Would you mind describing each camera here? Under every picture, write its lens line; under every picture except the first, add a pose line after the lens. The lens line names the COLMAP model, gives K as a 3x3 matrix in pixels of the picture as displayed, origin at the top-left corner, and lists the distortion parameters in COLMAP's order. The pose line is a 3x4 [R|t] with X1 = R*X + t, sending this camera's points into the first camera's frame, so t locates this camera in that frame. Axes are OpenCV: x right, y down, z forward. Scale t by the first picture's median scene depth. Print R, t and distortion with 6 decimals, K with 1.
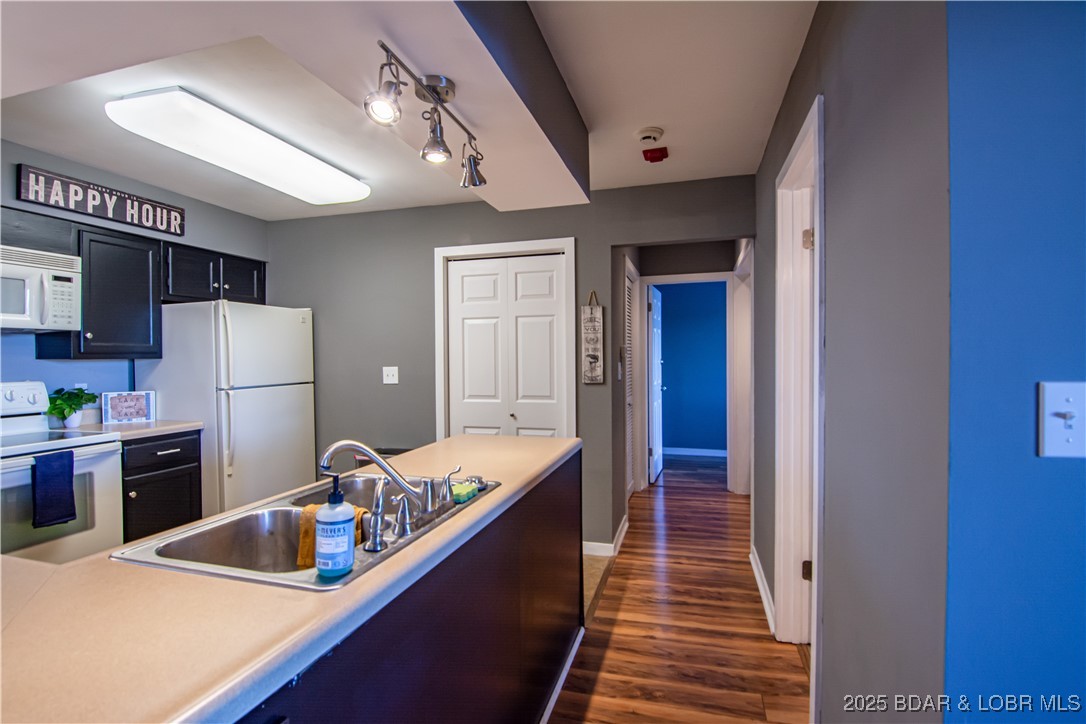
lens RADIAL K [[530.0, 0, 545.4], [0, 530.0, 360.3], [0, 0, 1]] dist [0.000533, -0.000016]
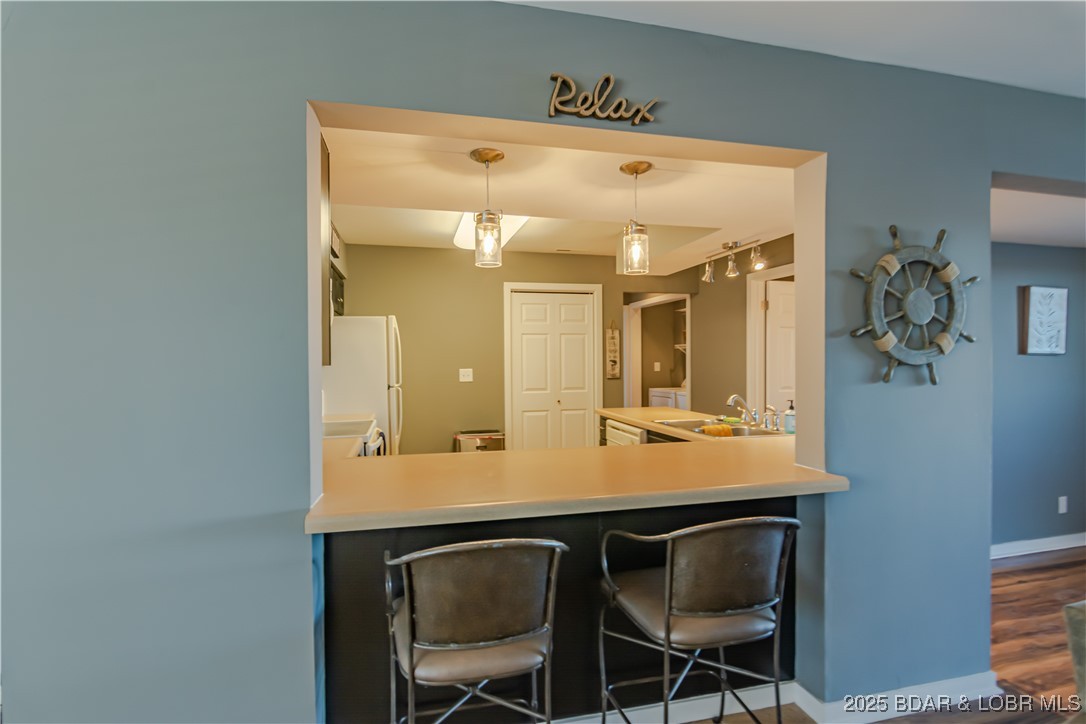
lens RADIAL K [[530.0, 0, 541.4], [0, 530.0, 364.6], [0, 0, 1]] dist [0.000533, -0.000016]
pose [[0.866172, -0.001035, 0.499745, -0.993571], [0.003049, 0.999990, -0.003214, 0.008542], [-0.499737, 0.004308, 0.866166, -0.291647]]
